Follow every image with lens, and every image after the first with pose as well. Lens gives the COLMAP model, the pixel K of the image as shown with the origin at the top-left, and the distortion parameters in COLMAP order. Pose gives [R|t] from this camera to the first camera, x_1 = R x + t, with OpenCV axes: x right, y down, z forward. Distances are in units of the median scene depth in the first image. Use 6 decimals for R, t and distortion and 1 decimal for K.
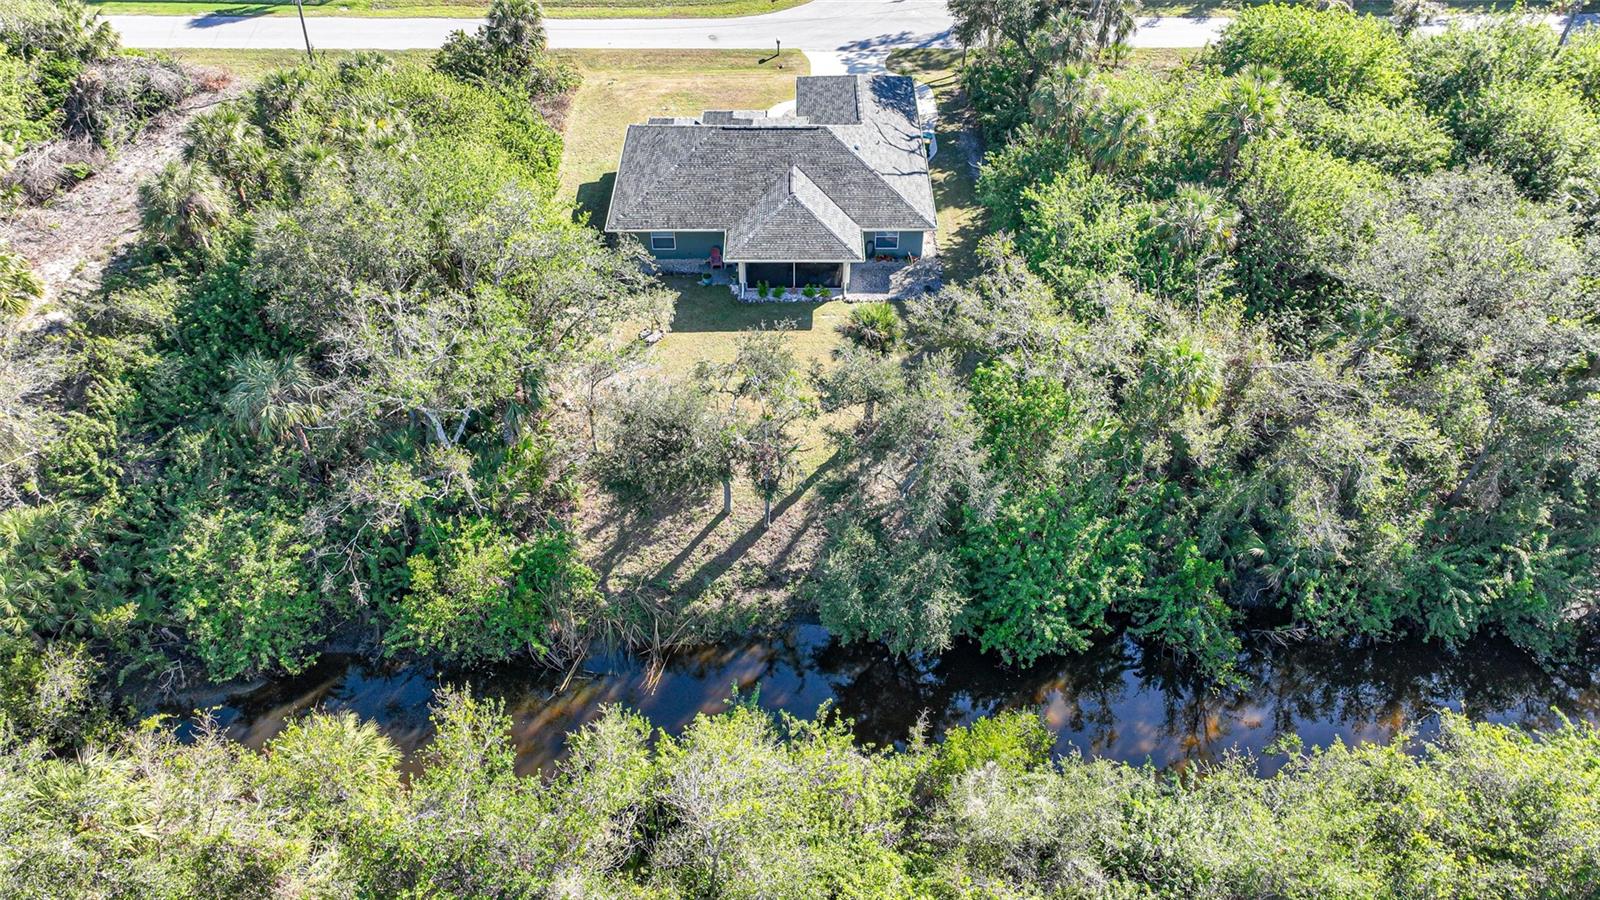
lens RADIAL K [[1123.9, 0, 800.0], [0, 1123.9, 450.0], [0, 0, 1]] dist [0.007103, 0.005769]
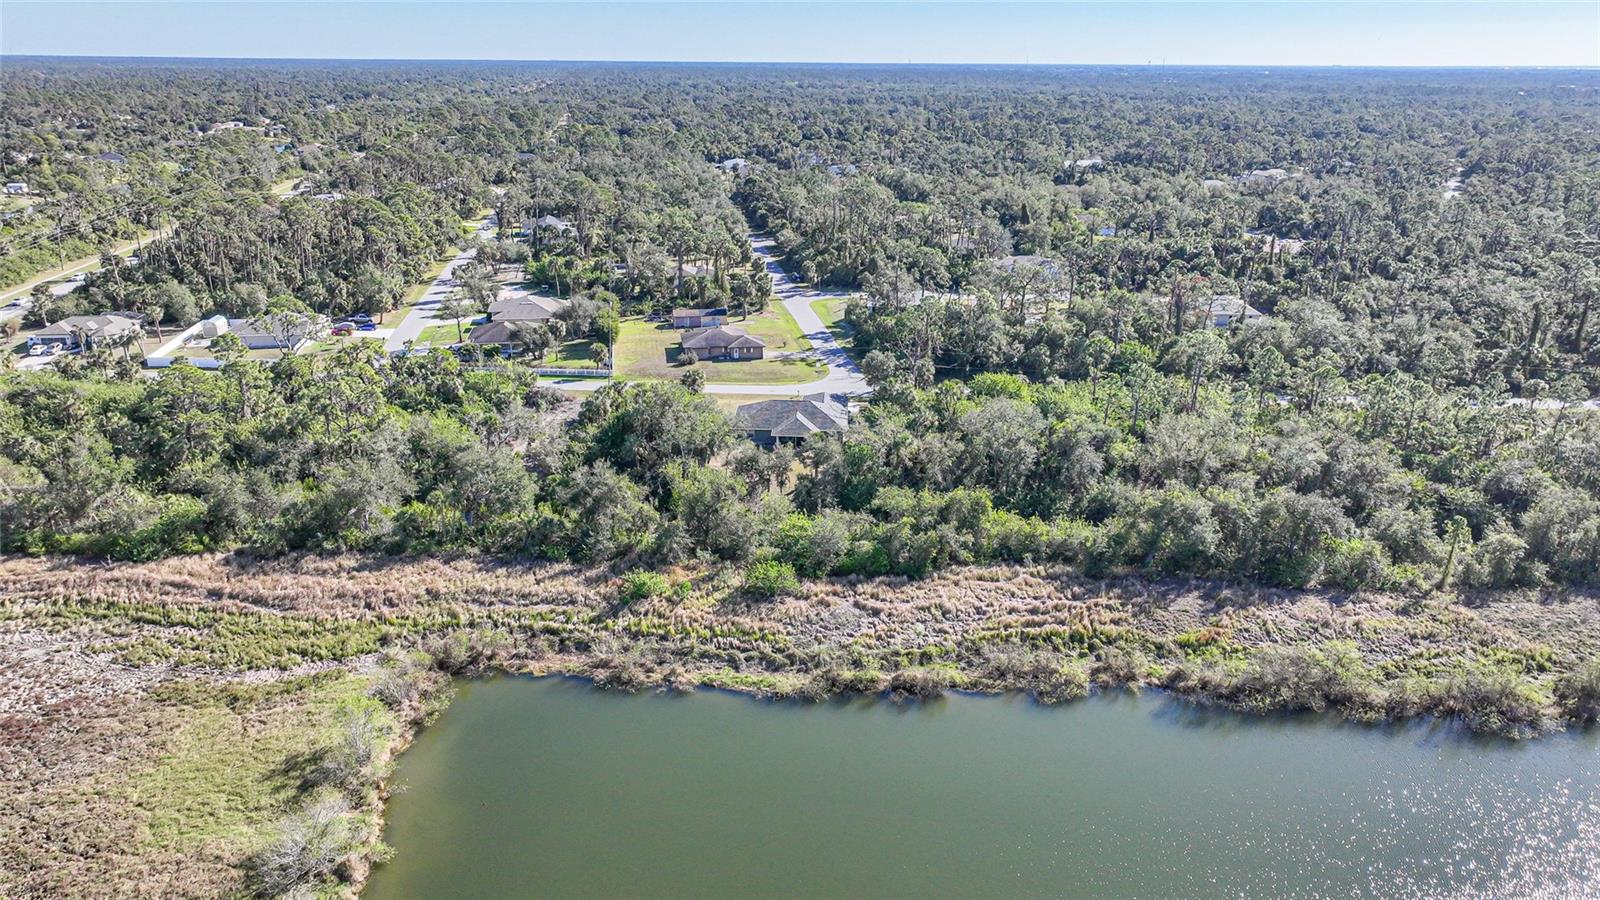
lens RADIAL K [[1123.9, 0, 800.0], [0, 1123.9, 450.0], [0, 0, 1]] dist [0.007103, 0.005769]
pose [[0.998534, 0.023420, -0.048807, 0.166071], [-0.041430, 0.910920, -0.410498, 1.177191], [0.034845, 0.411918, 0.910554, -1.813548]]
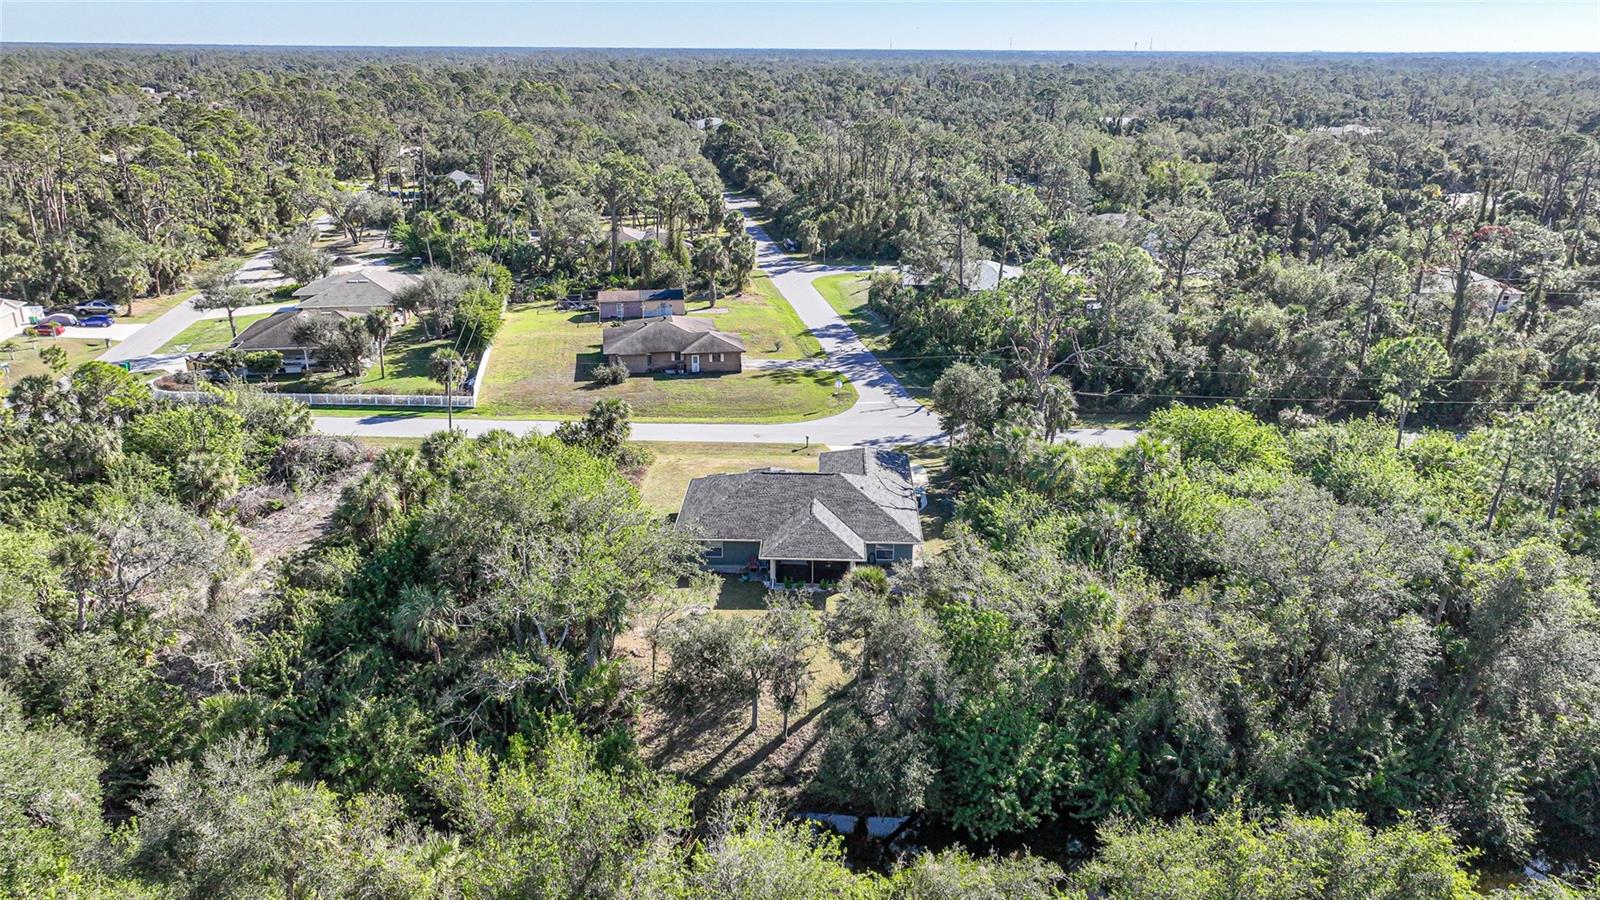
lens RADIAL K [[1123.9, 0, 800.0], [0, 1123.9, 450.0], [0, 0, 1]] dist [0.007103, 0.005769]
pose [[0.999340, 0.016124, -0.032554, 0.023235], [-0.027865, 0.915164, -0.402118, 0.272429], [0.023309, 0.402760, 0.915009, -0.285129]]
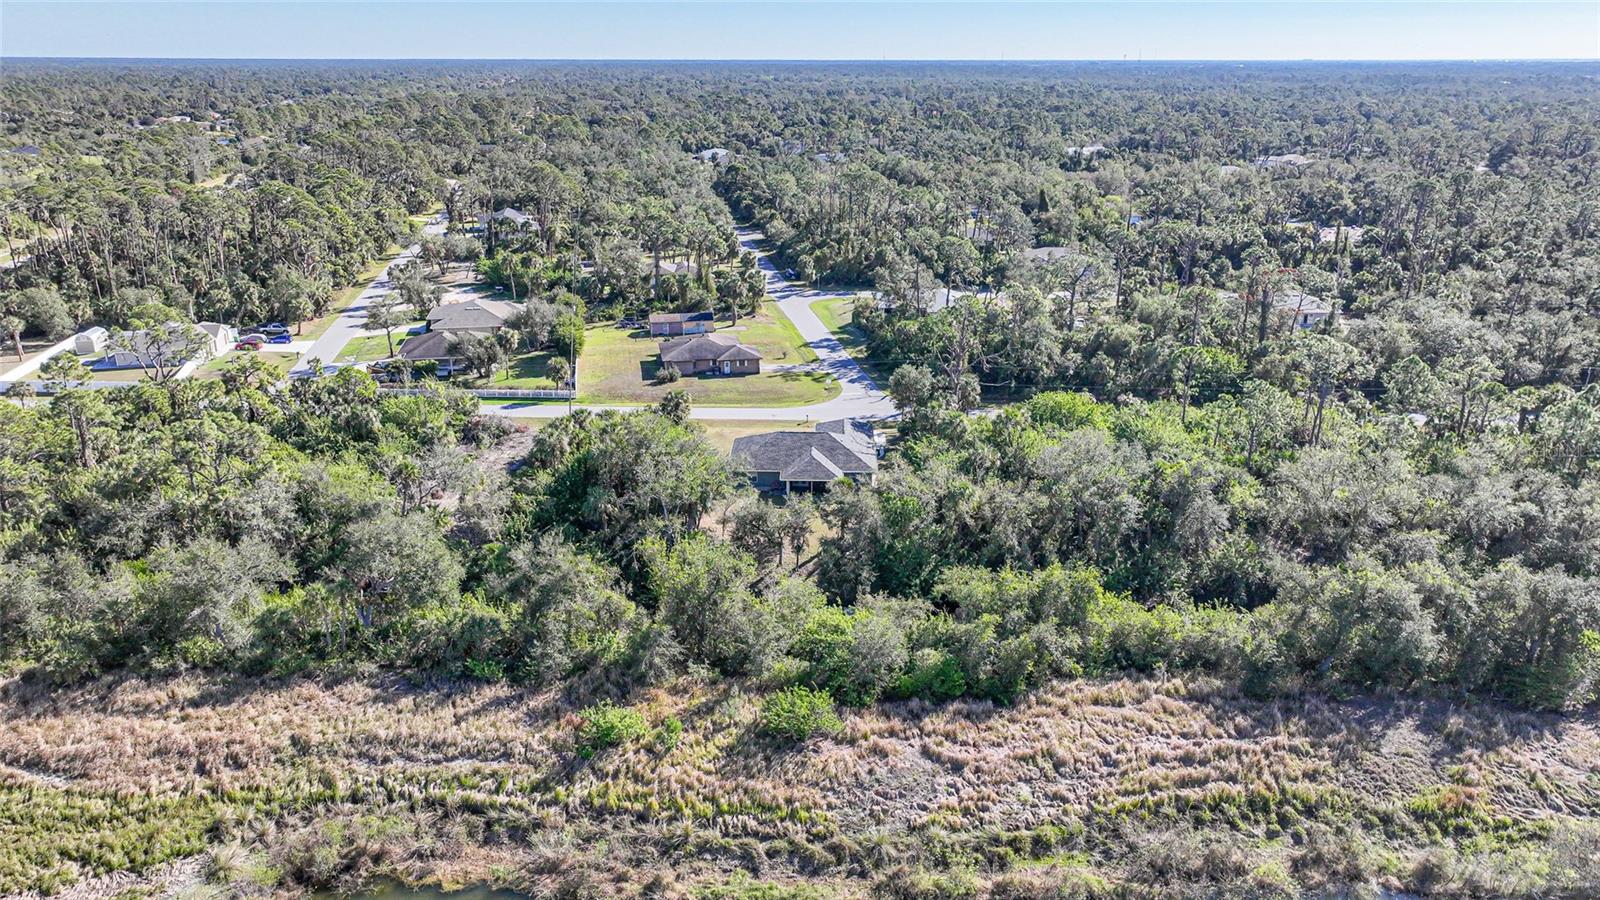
lens RADIAL K [[1123.9, 0, 800.0], [0, 1123.9, 450.0], [0, 0, 1]] dist [0.007103, 0.005769]
pose [[0.999519, 0.010454, -0.029195, 0.040001], [-0.021500, 0.912054, -0.409506, 0.768536], [0.022346, 0.409937, 0.911840, -1.175856]]
